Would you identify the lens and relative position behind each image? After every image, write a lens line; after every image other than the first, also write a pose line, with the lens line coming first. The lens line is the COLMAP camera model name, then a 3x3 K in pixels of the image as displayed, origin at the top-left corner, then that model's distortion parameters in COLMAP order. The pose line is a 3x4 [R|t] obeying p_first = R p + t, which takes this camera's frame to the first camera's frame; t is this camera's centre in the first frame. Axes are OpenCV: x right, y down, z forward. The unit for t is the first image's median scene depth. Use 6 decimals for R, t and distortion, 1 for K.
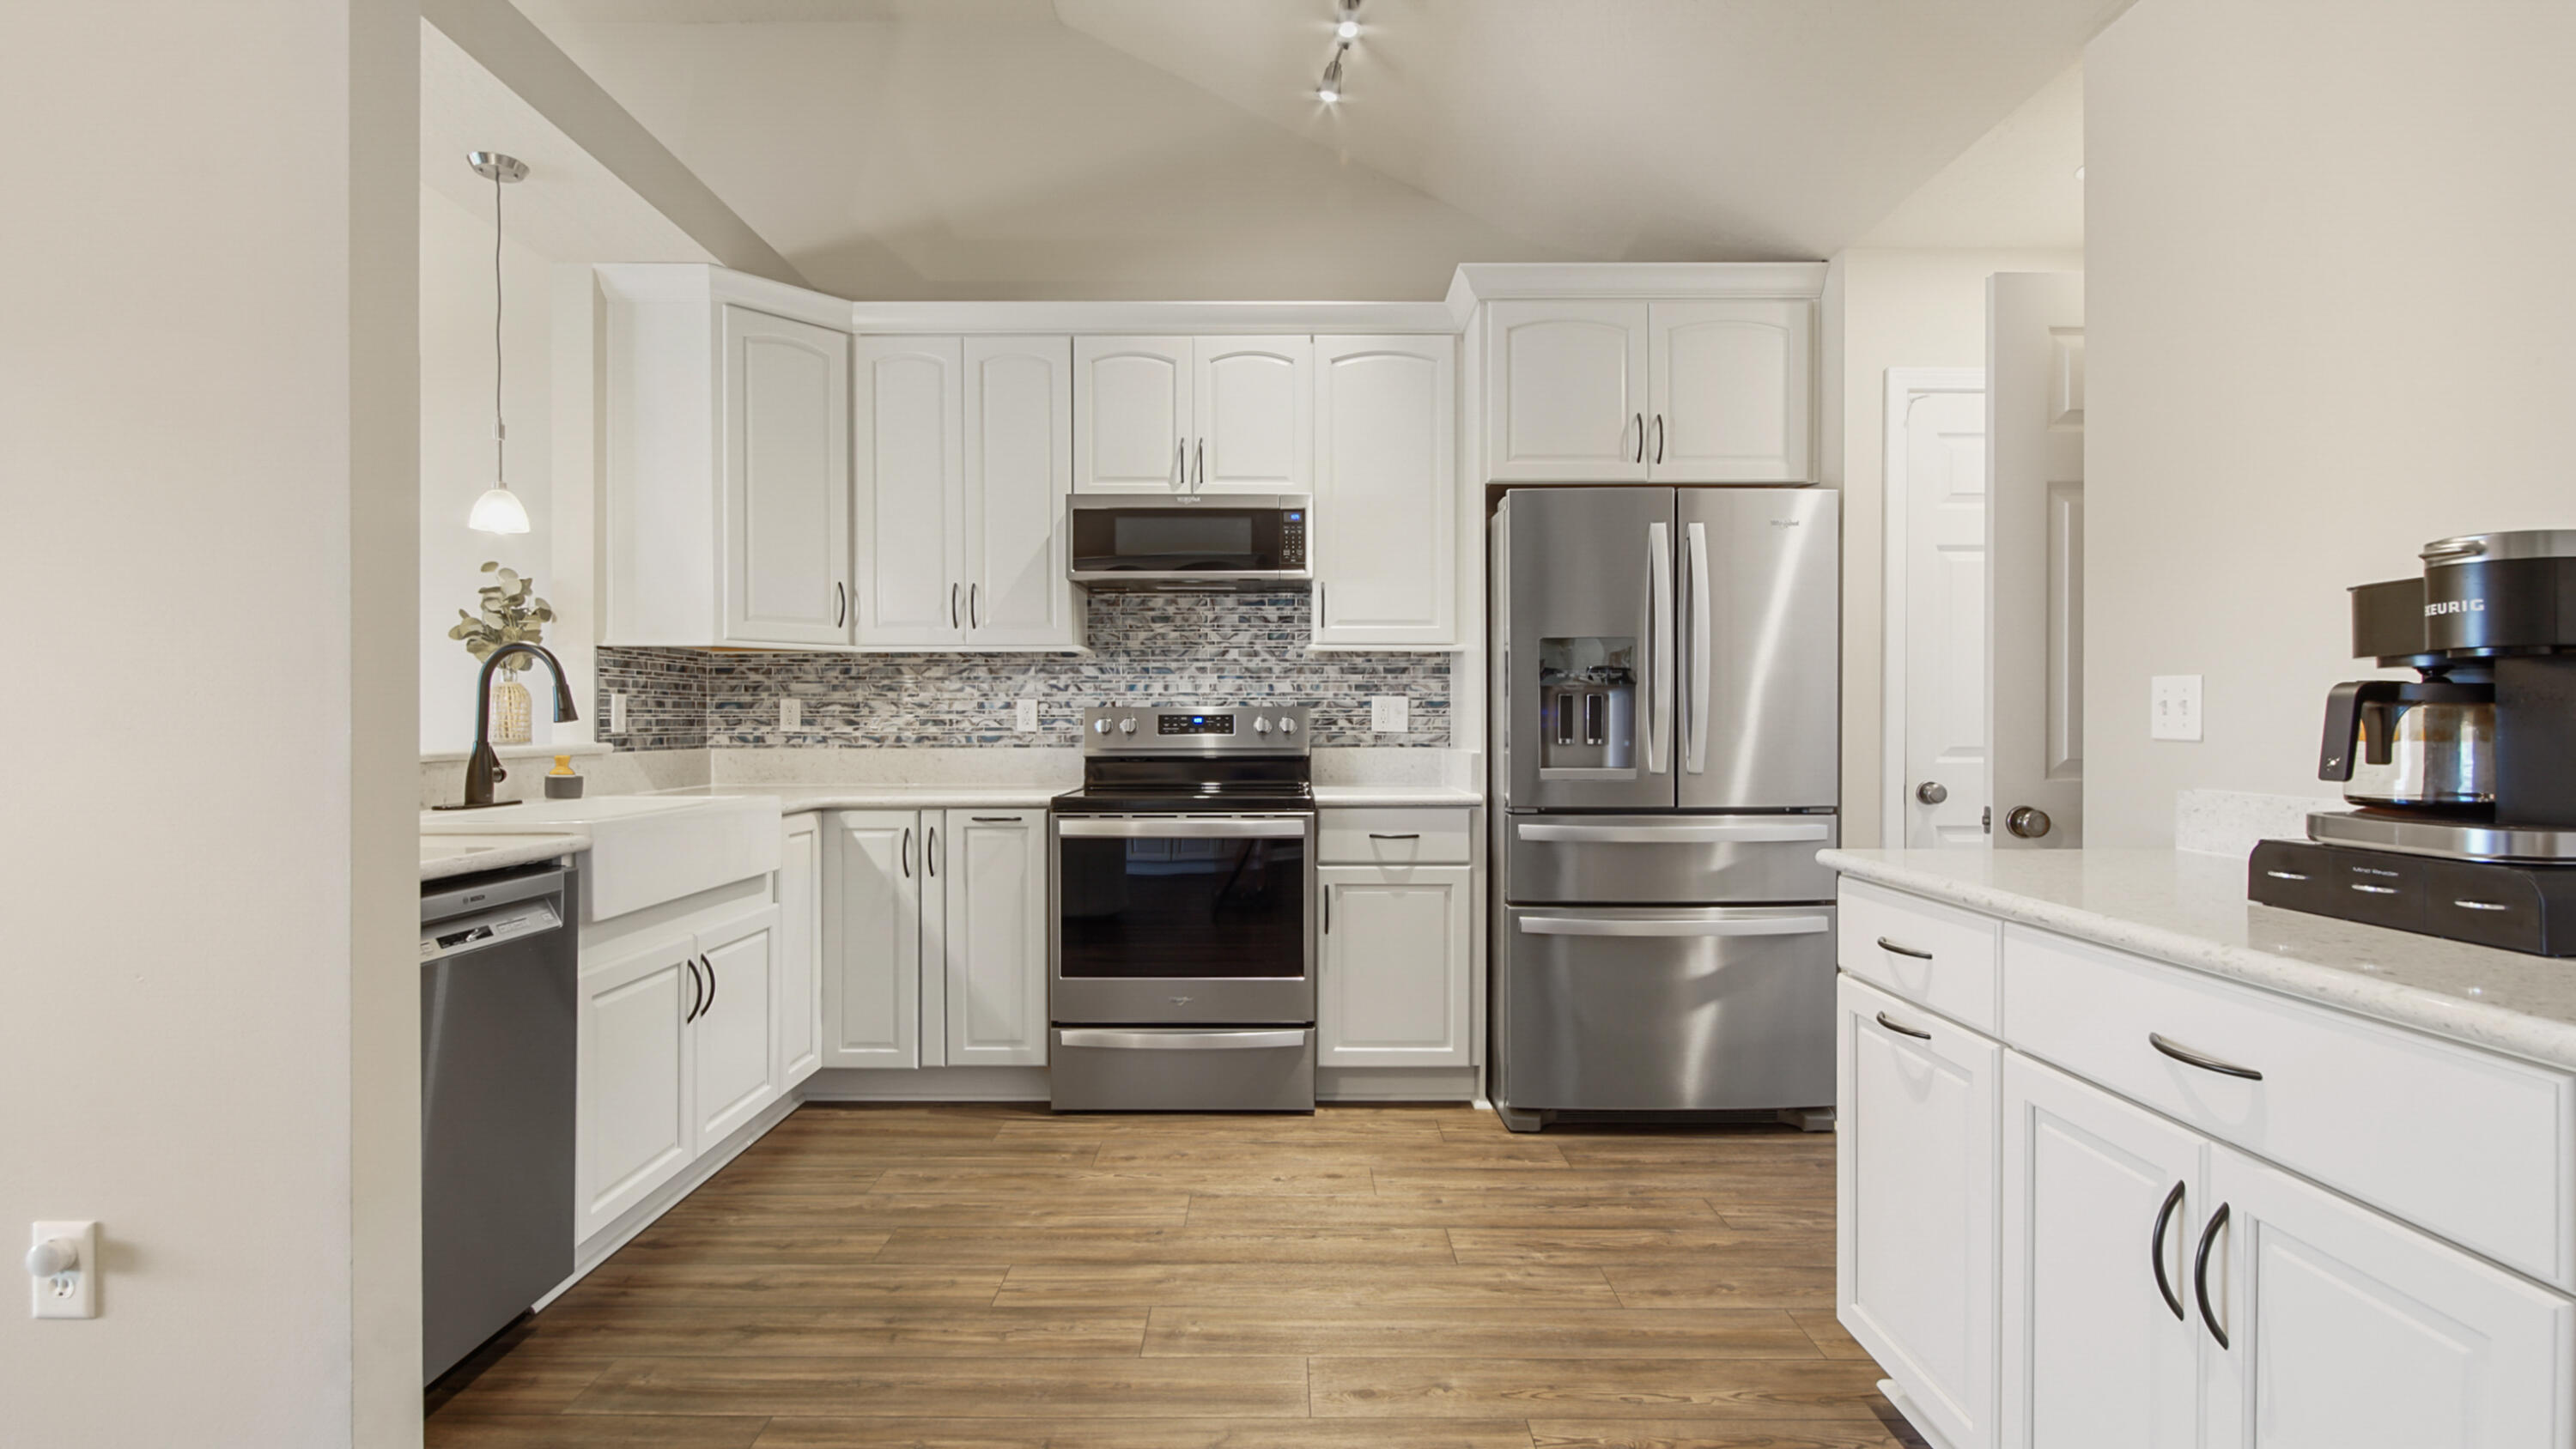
lens RADIAL K [[1175.8, 0, 1288.0], [0, 1175.8, 724.5], [0, 0, 1]] dist [-0.002486, -0.000133]
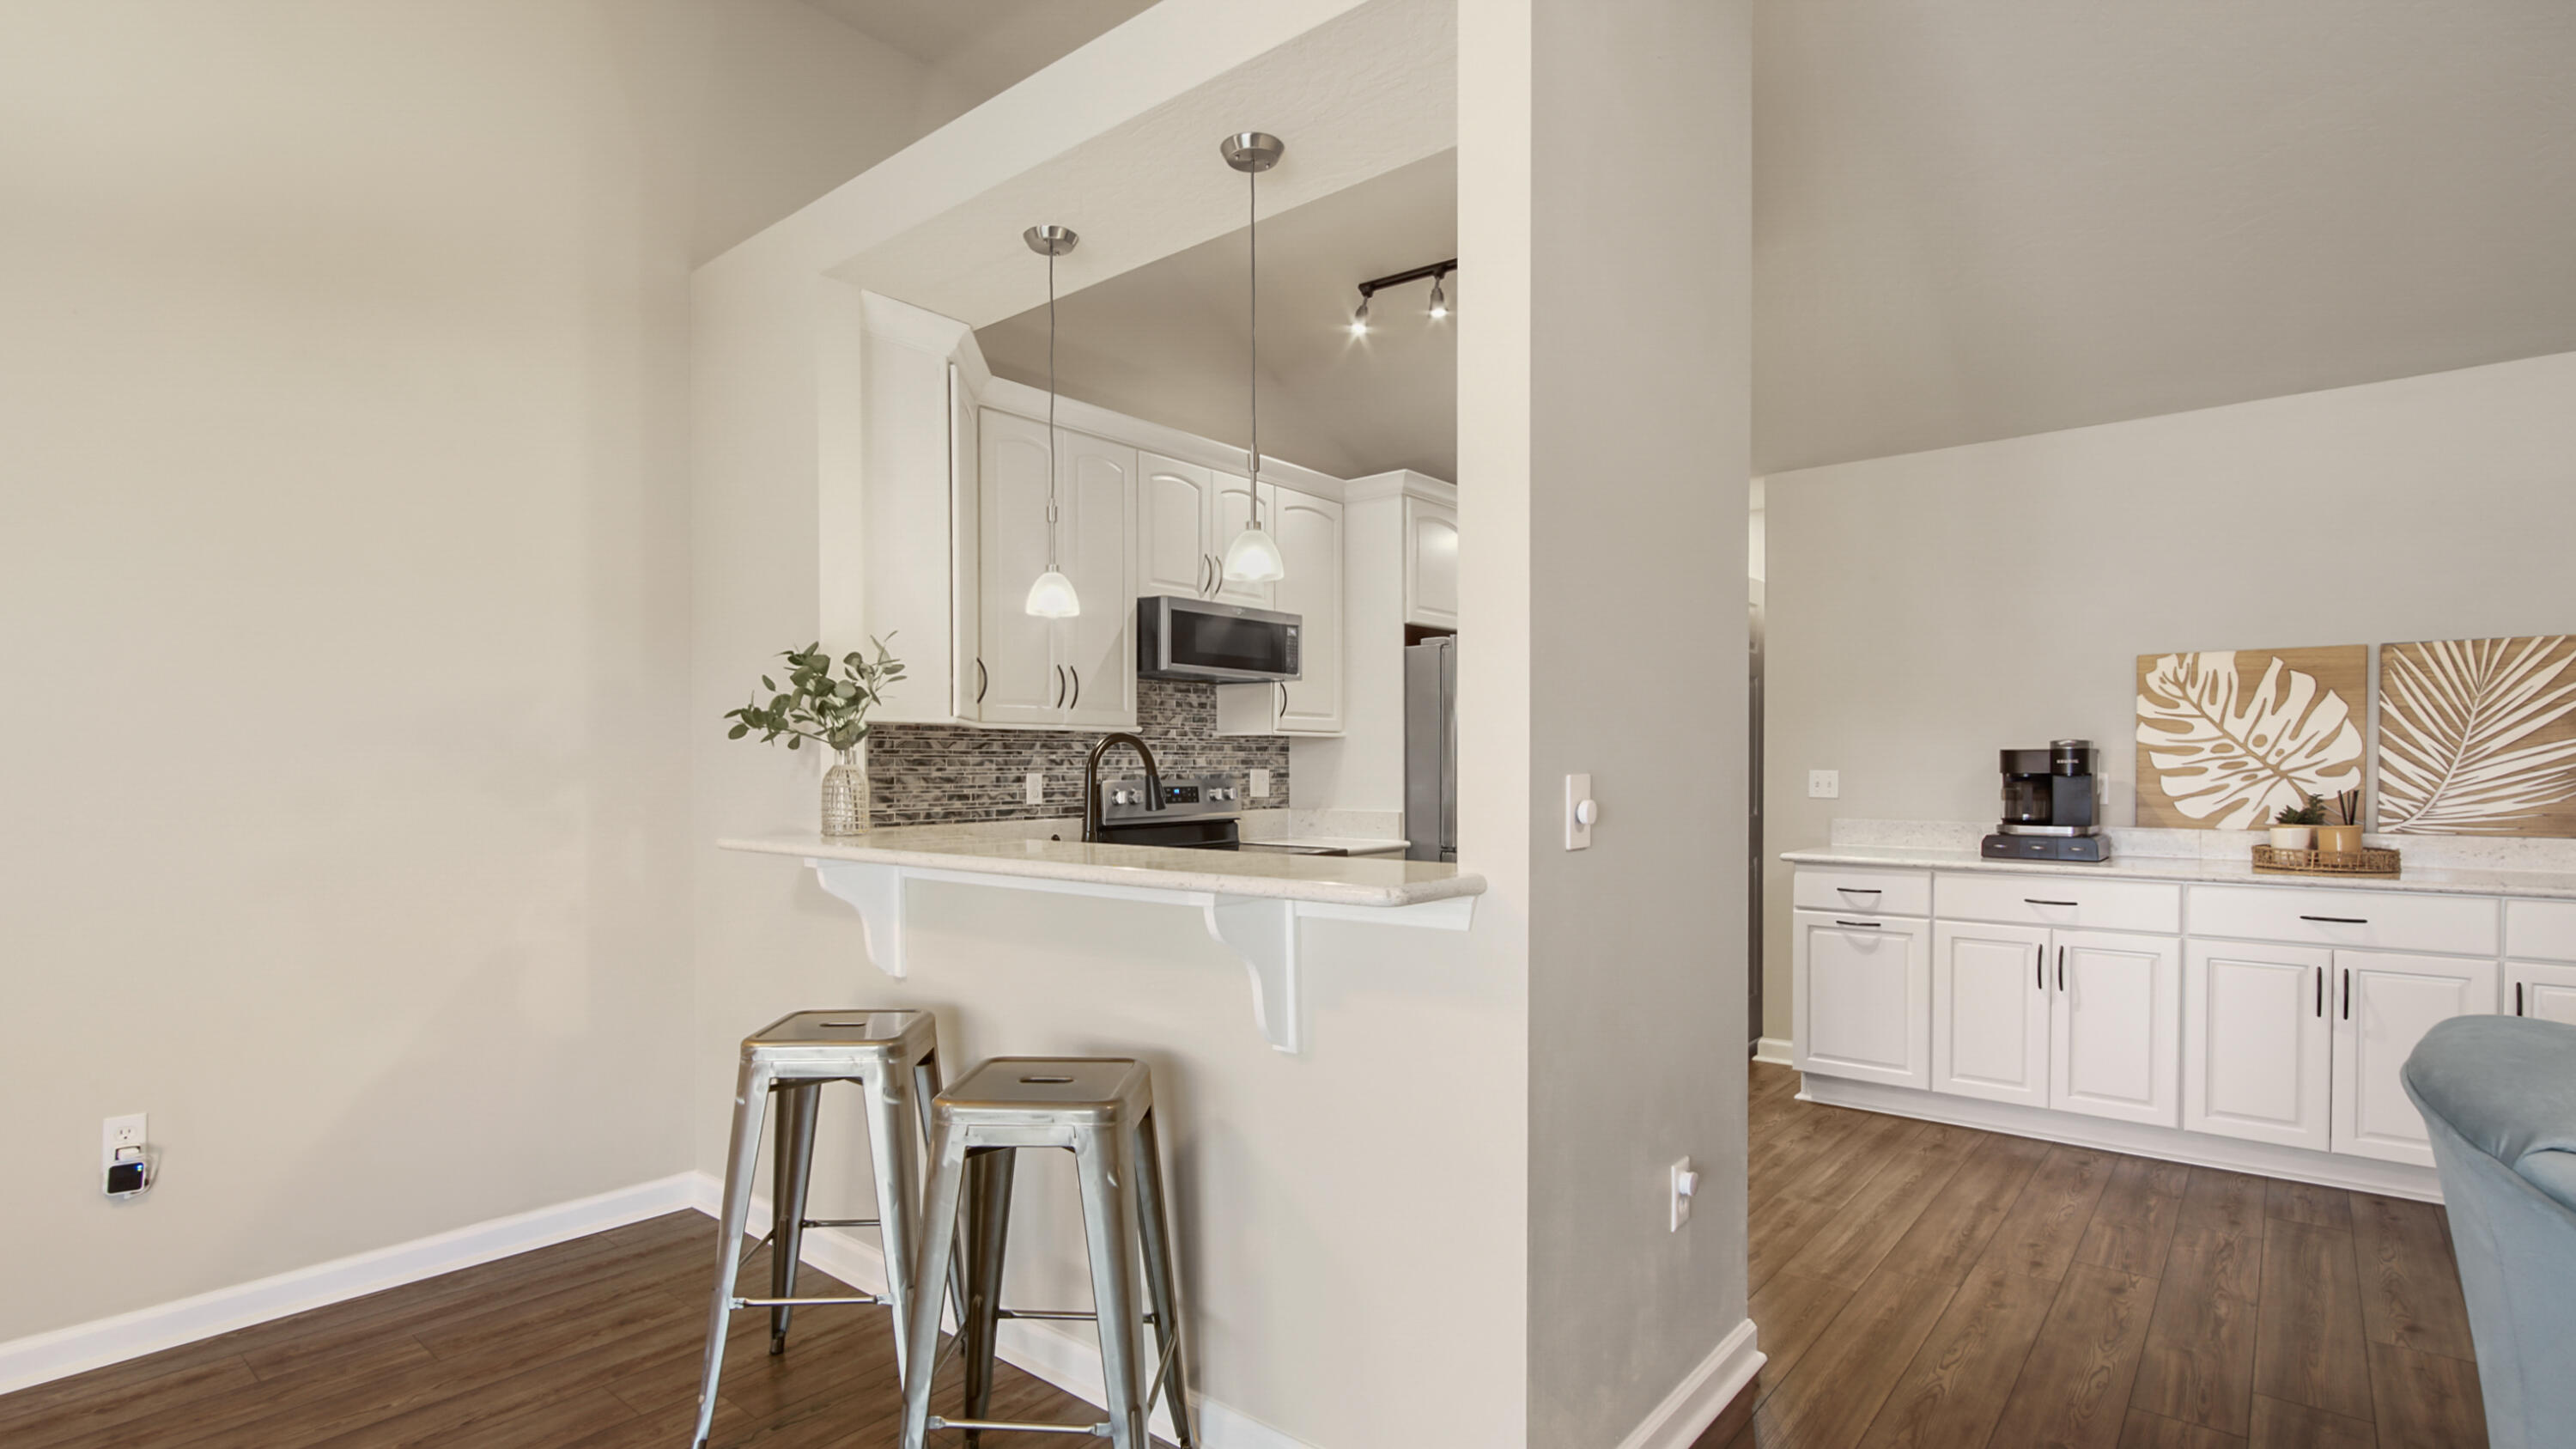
lens RADIAL K [[1228.8, 0, 1259.5], [0, 1228.8, 781.9], [0, 0, 1]] dist [-0.000606, -0.000142]
pose [[0.648567, -0.011505, 0.761071, -1.040149], [0.003285, 0.999919, 0.012316, -0.030031], [-0.761150, -0.005488, 0.648552, 0.157711]]
